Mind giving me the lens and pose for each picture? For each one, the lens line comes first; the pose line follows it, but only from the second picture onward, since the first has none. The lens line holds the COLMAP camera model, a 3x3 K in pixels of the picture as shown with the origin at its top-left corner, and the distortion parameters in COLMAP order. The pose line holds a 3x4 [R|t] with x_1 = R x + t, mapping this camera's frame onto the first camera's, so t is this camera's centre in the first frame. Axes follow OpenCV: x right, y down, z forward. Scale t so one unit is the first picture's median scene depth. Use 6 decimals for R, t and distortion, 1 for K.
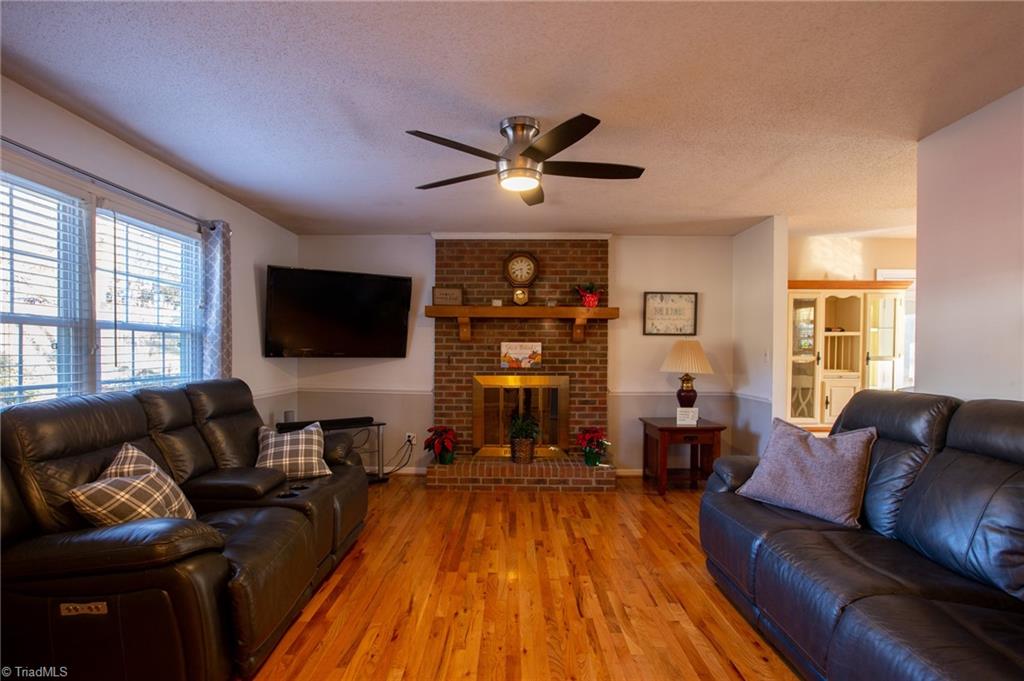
lens RADIAL K [[506.2, 0, 511.4], [0, 506.2, 364.6], [0, 0, 1]] dist [-0.025831, 0.000759]
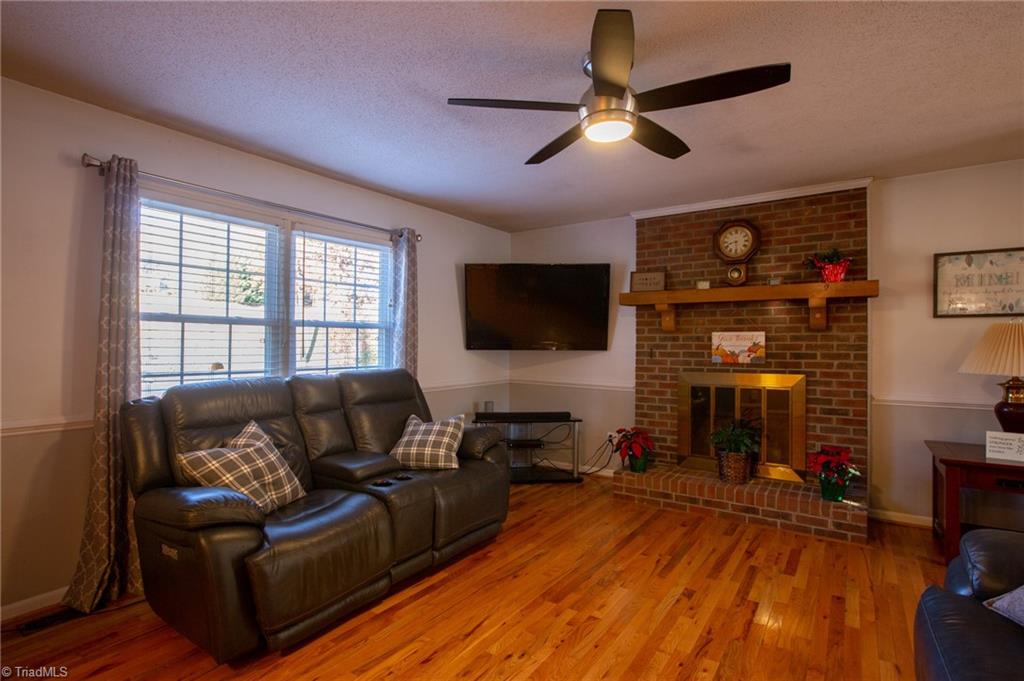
lens RADIAL K [[503.1, 0, 512.0], [0, 503.1, 340.5], [0, 0, 1]] dist [-0.066044, 0.045700]
pose [[0.825851, -0.008204, -0.563828, 0.170628], [-0.010640, 0.999489, -0.030128, -0.002468], [0.563788, 0.030880, 0.825342, 0.145677]]
